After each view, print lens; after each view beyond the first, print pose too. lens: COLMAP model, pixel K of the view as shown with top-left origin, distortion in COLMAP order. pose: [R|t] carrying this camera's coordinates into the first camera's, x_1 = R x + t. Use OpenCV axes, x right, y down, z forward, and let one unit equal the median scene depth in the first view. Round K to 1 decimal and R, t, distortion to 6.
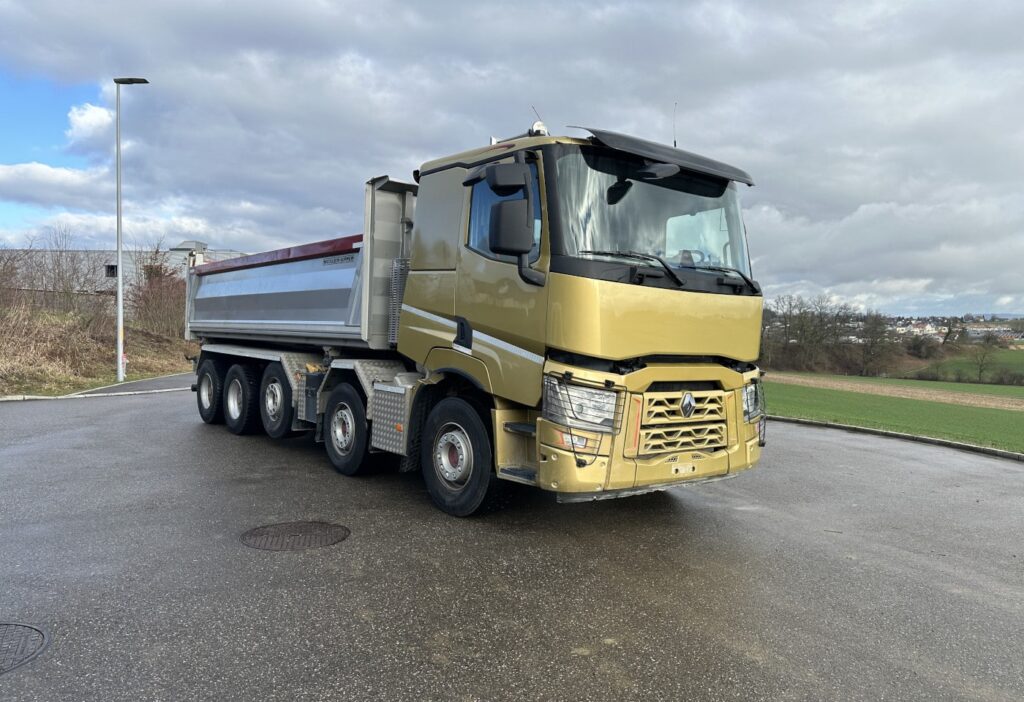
lens RADIAL K [[754.9, 0, 512.0], [0, 754.9, 351.0], [0, 0, 1]] dist [0.024120, -0.008370]
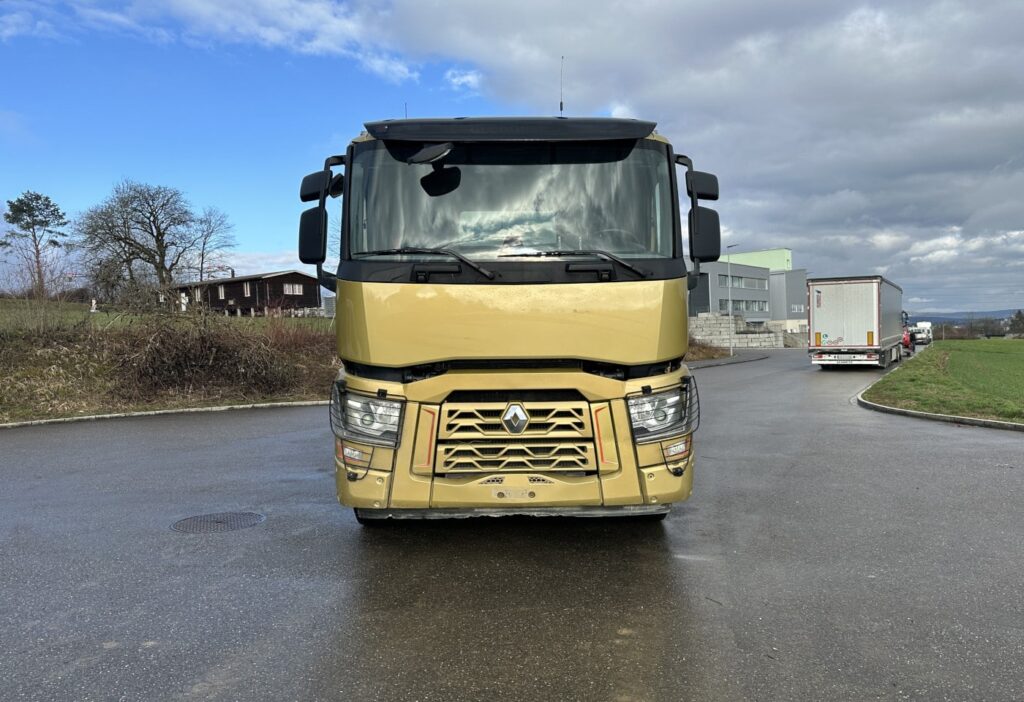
lens RADIAL K [[836.9, 0, 512.0], [0, 836.9, 351.0], [0, 0, 1]] dist [0.004437, -0.002054]
pose [[0.802547, -0.031135, -0.595775, 0.816428], [0.024792, 0.999515, -0.018838, 0.013999], [0.596073, 0.000348, 0.802930, 0.252592]]
